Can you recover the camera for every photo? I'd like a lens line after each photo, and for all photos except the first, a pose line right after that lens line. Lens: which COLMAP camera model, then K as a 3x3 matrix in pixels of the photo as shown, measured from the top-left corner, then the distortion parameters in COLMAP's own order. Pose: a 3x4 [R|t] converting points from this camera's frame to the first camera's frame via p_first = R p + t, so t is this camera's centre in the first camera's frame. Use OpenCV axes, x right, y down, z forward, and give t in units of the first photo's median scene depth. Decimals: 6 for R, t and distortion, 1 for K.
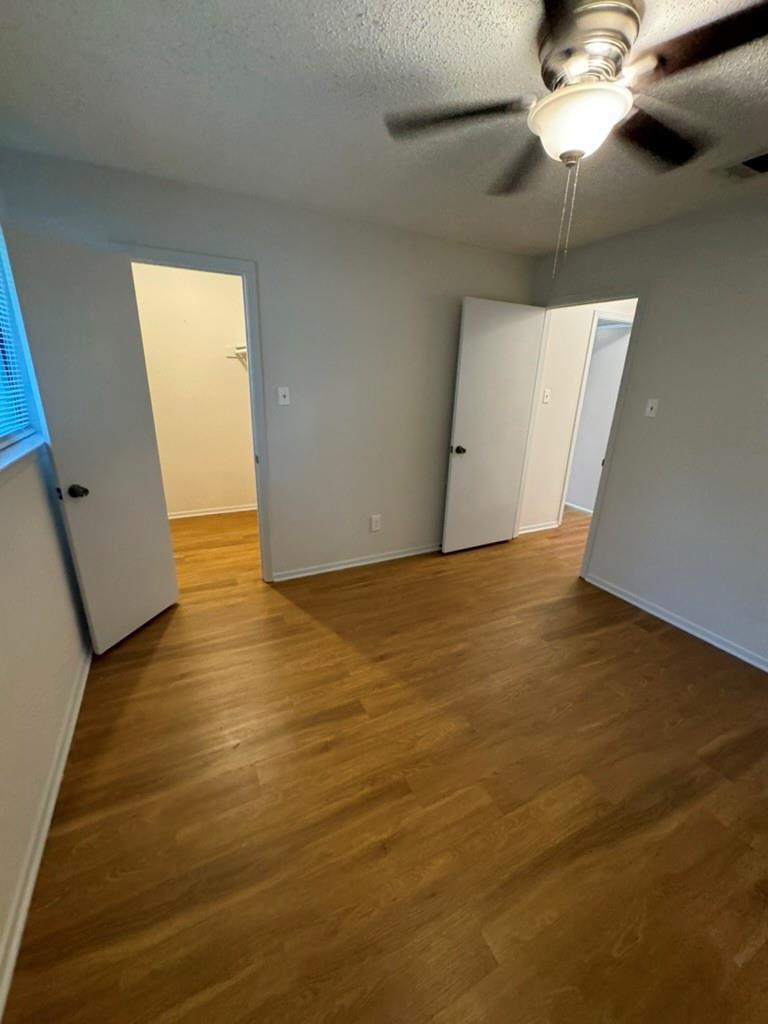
lens RADIAL K [[409.0, 0, 383.0], [0, 409.0, 510.2], [0, 0, 1]] dist [-0.000907, 0.000021]
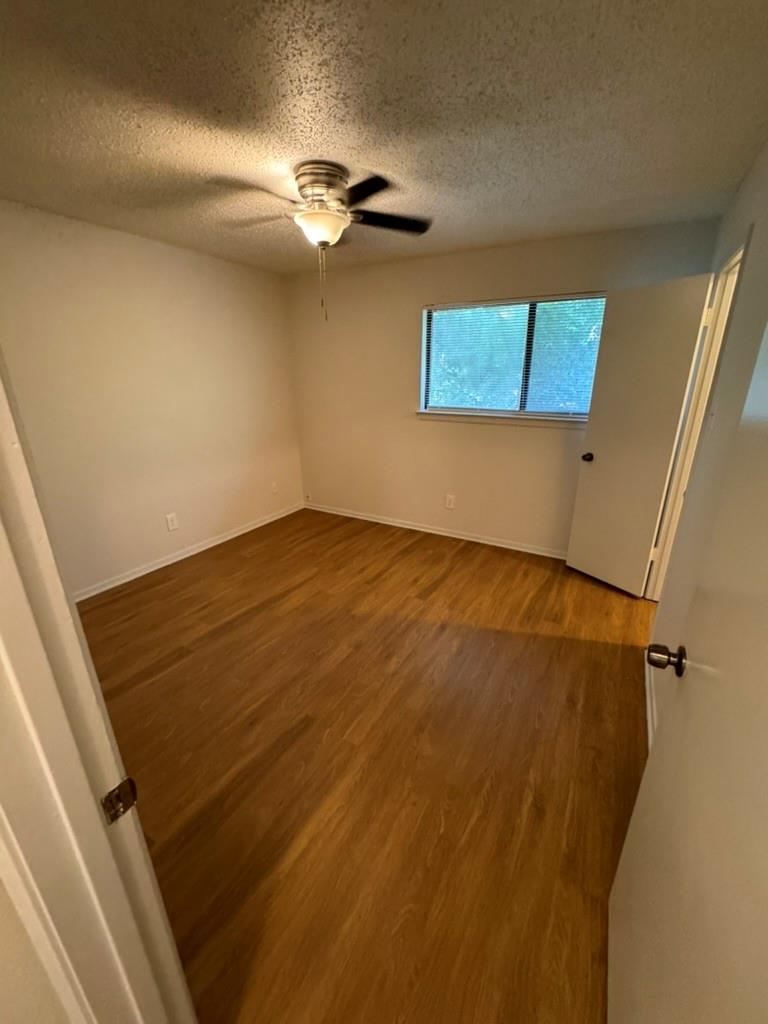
lens RADIAL K [[409.0, 0, 383.0], [0, 409.0, 510.2], [0, 0, 1]] dist [-0.000907, 0.000021]
pose [[-0.835148, 0.150945, -0.528908, 0.722162], [-0.196872, 0.815863, 0.543700, -0.511219], [0.513585, 0.558197, -0.651649, 1.559695]]
